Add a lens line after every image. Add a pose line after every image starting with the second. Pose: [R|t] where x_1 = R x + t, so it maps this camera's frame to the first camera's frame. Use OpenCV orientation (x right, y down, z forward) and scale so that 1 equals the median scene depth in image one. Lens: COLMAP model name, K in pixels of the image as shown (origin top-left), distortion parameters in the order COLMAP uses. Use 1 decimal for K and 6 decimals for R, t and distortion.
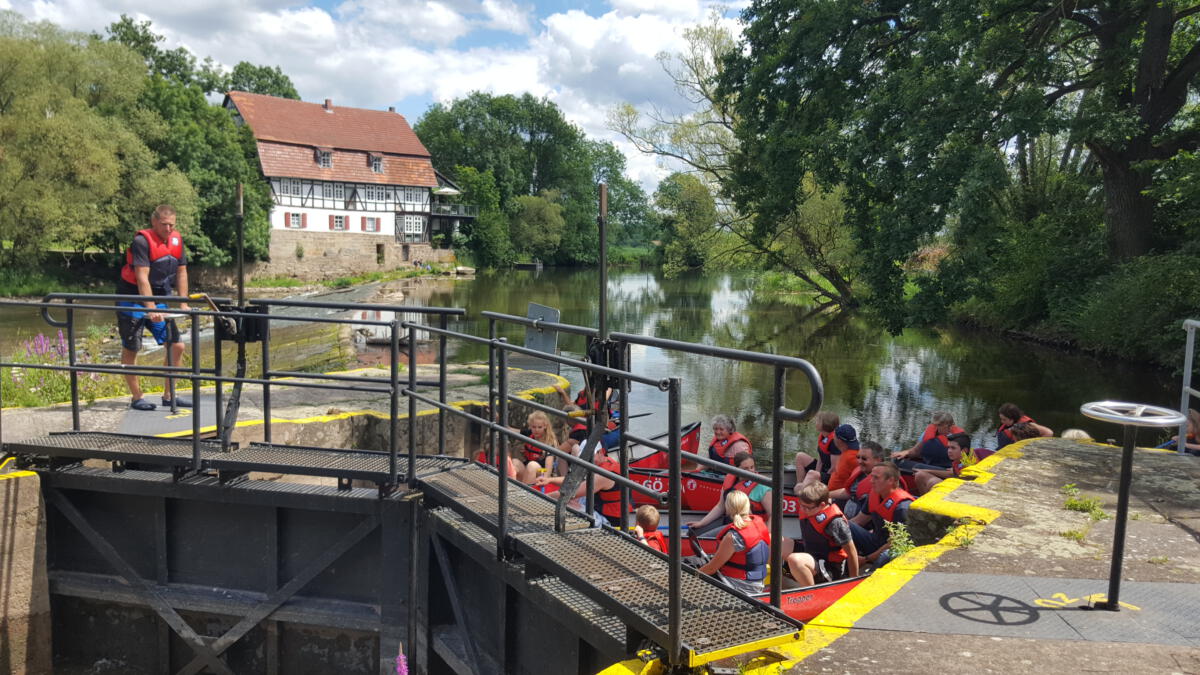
lens RADIAL K [[979.4, 0, 600.0], [0, 979.4, 337.5], [0, 0, 1]] dist [0.079392, -0.174777]
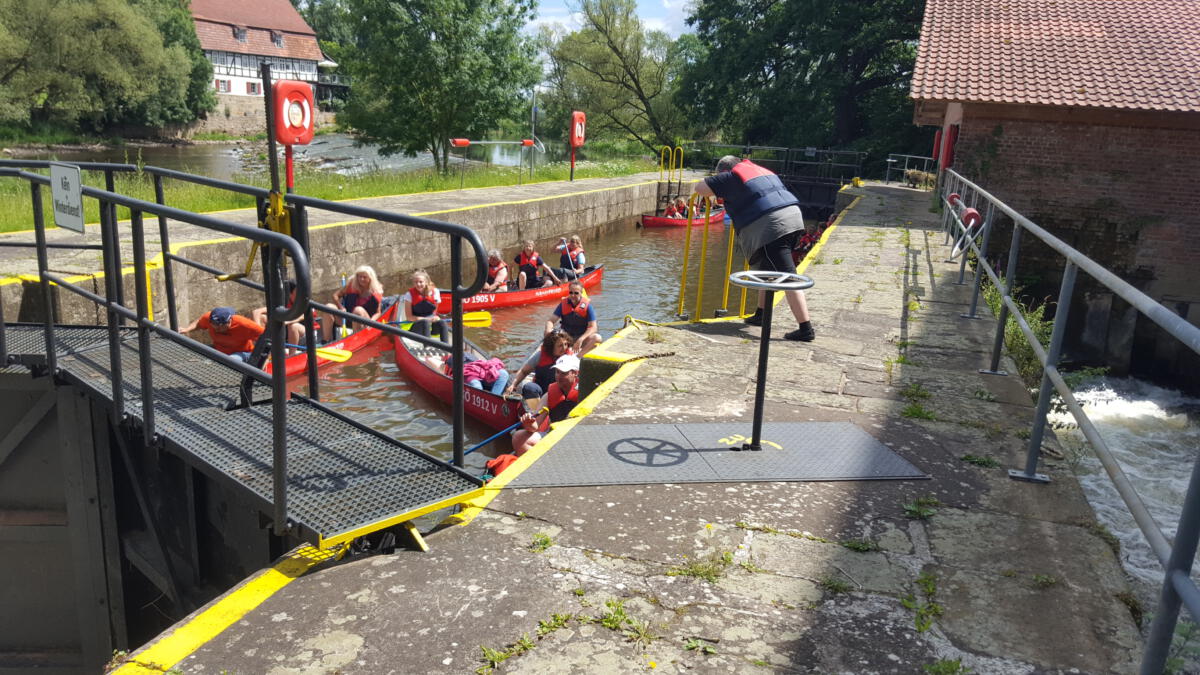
lens RADIAL K [[988.0, 0, 578.0], [0, 988.0, 348.4], [0, 0, 1]] dist [0.078009, -0.169053]
pose [[0.955246, -0.042244, 0.292780, -0.272088], [-0.000732, 0.989410, 0.145145, 0.026699], [-0.295811, -0.138864, 0.945099, -0.376958]]
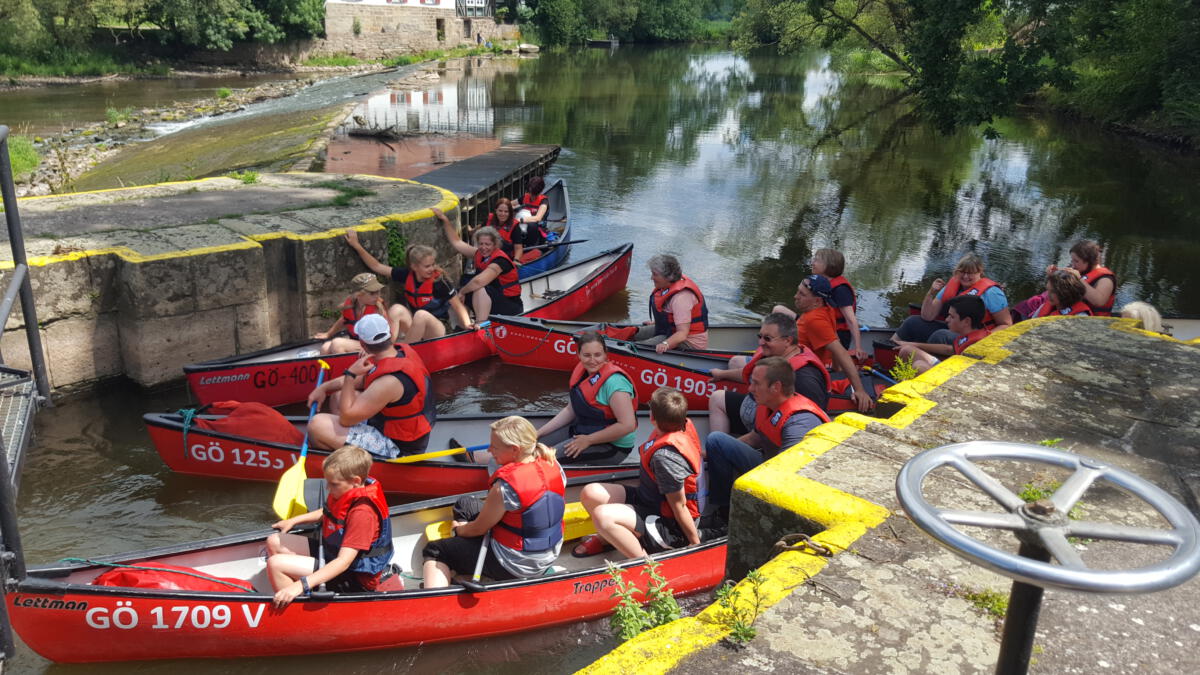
lens RADIAL K [[988.0, 0, 578.0], [0, 988.0, 348.4], [0, 0, 1]] dist [0.078009, -0.169053]
pose [[0.994305, 0.030693, -0.102053, 0.015276], [-0.007134, 0.974649, 0.223625, -0.001776], [0.106329, -0.221624, 0.969318, 0.024748]]
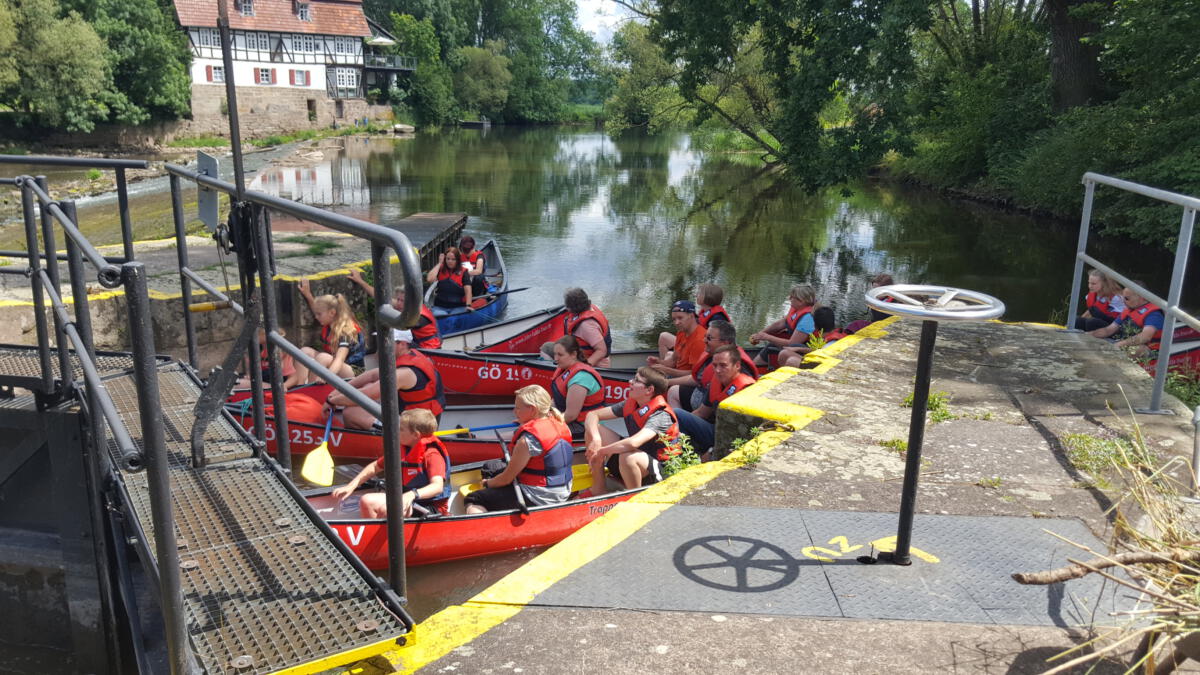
lens RADIAL K [[982.3, 0, 611.6], [0, 982.3, 358.6], [0, 0, 1]] dist [0.121132, -0.307130]
pose [[0.998505, -0.015103, 0.052529, 0.009978], [0.006567, 0.987252, 0.159032, 0.000099], [-0.054261, -0.158449, 0.985875, 0.011179]]
